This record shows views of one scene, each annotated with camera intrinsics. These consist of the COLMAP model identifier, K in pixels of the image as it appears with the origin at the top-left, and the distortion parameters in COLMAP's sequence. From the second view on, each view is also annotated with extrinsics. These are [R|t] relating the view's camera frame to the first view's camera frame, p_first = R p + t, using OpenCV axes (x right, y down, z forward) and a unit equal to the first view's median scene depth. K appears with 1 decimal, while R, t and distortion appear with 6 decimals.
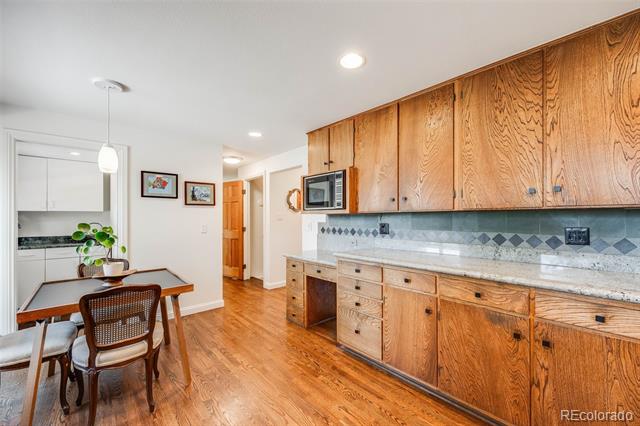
lens RADIAL K [[257.1, 0, 319.0], [0, 257.1, 216.2], [0, 0, 1]] dist [-0.000055, 0.000540]
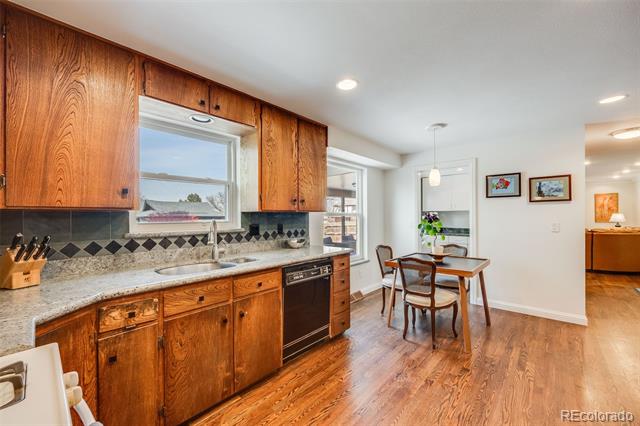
lens RADIAL K [[257.1, 0, 322.0], [0, 257.1, 215.9], [0, 0, 1]] dist [-0.000055, 0.000540]
pose [[0.098779, -0.000224, -0.995109, 0.416571], [0.013177, 0.999913, 0.001083, -0.003531], [0.995022, -0.013220, 0.098773, 0.129822]]
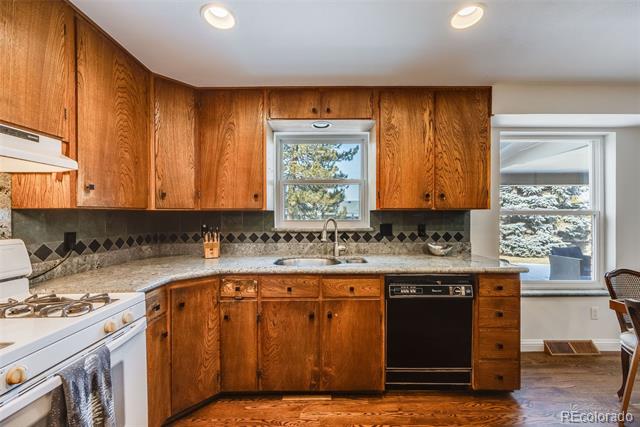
lens RADIAL K [[257.1, 0, 322.9], [0, 257.1, 216.0], [0, 0, 1]] dist [-0.000055, 0.000540]
pose [[-0.675725, 0.003218, -0.737147, 0.247908], [0.007727, 0.999966, -0.002718, -0.000921], [0.737113, -0.007532, -0.675727, 0.384478]]
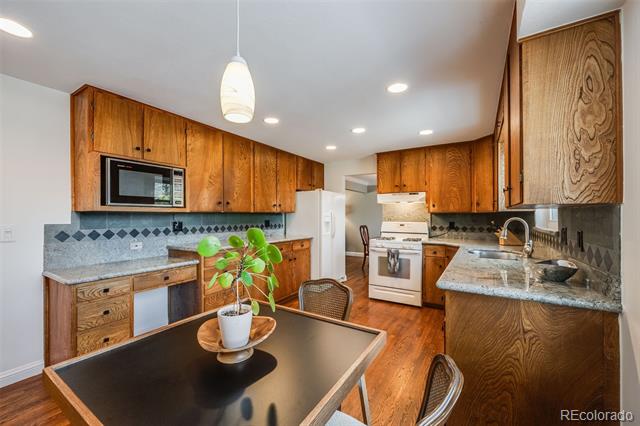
lens RADIAL K [[257.1, 0, 318.1], [0, 257.1, 214.6], [0, 0, 1]] dist [-0.000055, 0.000540]
pose [[-0.265686, -0.000342, 0.964060, -0.878109], [-0.007210, 0.999973, -0.001633, -0.003336], [-0.964033, -0.007385, -0.265681, 0.664318]]
